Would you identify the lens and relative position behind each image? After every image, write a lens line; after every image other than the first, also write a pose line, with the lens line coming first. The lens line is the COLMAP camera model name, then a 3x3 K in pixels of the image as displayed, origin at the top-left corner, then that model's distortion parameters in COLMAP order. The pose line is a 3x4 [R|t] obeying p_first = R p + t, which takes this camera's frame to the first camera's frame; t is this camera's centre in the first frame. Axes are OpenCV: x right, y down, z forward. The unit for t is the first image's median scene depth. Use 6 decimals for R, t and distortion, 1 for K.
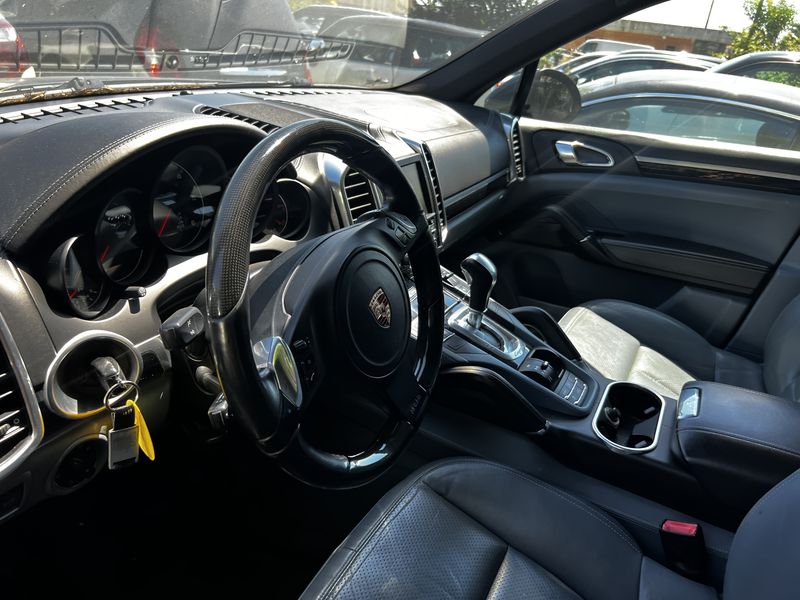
lens RADIAL K [[643.2, 0, 400.0], [0, 643.2, 300.0], [0, 0, 1]] dist [0.081248, -0.151093]
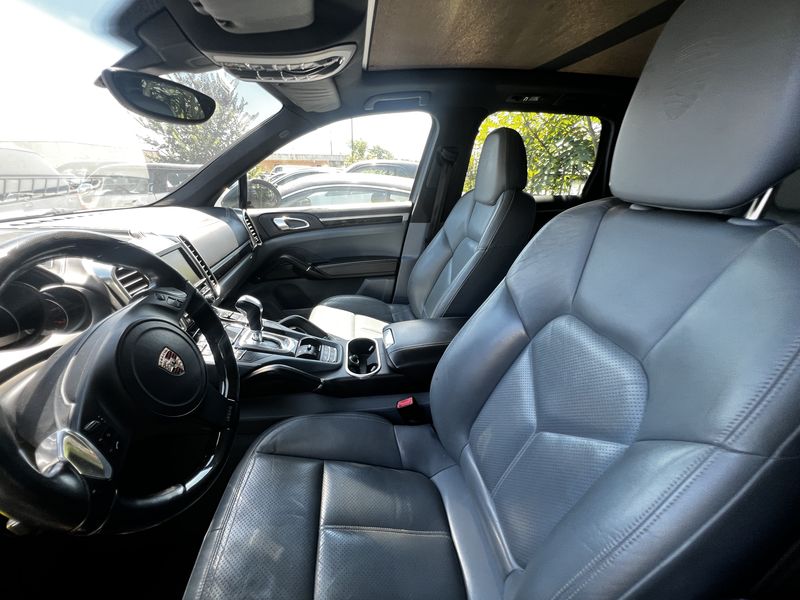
lens RADIAL K [[311.8, 0, 400.0], [0, 311.8, 300.0], [0, 0, 1]] dist [0.001402, 0.000027]
pose [[0.817312, -0.310109, 0.485626, 0.056891], [0.305898, 0.947764, 0.090391, -0.015324], [-0.488290, 0.074675, 0.869481, 0.158565]]
